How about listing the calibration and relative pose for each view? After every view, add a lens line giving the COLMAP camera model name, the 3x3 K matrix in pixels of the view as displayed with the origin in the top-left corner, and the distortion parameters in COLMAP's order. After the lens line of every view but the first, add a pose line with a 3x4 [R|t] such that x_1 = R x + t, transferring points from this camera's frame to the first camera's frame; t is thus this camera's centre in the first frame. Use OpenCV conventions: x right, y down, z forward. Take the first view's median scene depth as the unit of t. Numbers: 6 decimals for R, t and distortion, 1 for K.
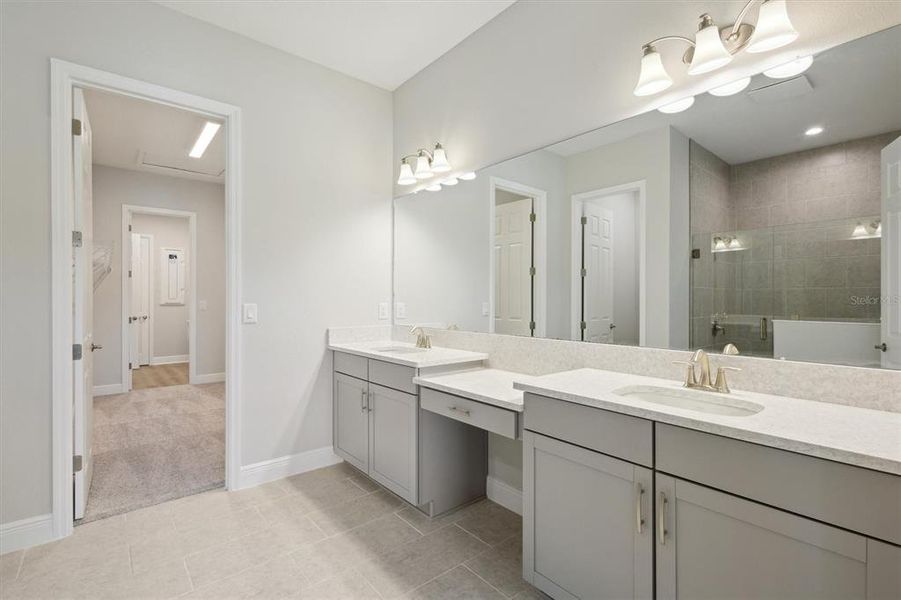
lens RADIAL K [[373.5, 0, 453.4], [0, 373.5, 312.9], [0, 0, 1]] dist [0.033691, 0.000084]
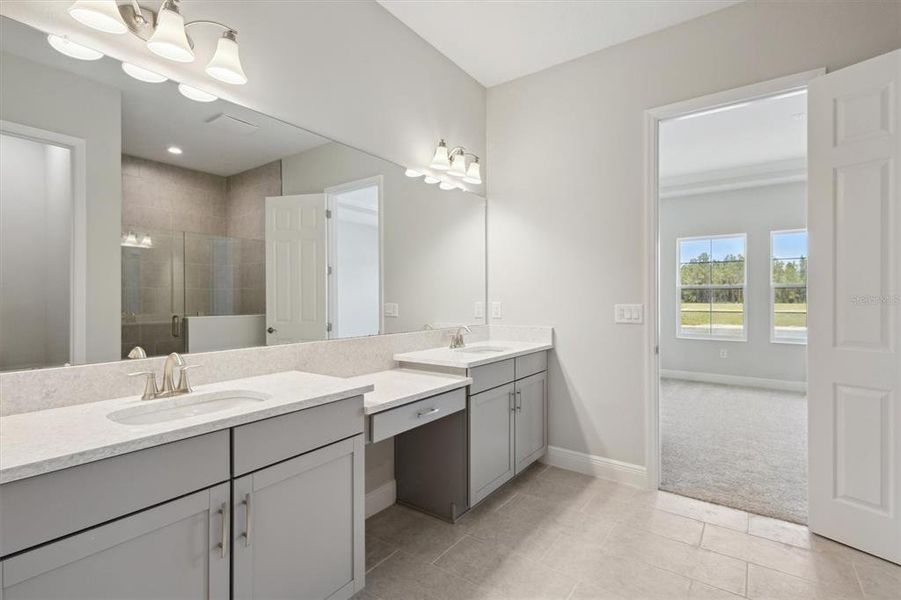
lens RADIAL K [[422.5, 0, 450.5], [0, 422.5, 300.0], [0, 0, 1]] dist [0.013724, -0.000142]
pose [[-0.179170, -0.006751, 0.983795, -0.500343], [0.036220, 0.999253, 0.013453, -0.020524], [-0.983151, 0.038044, -0.178792, 0.522634]]
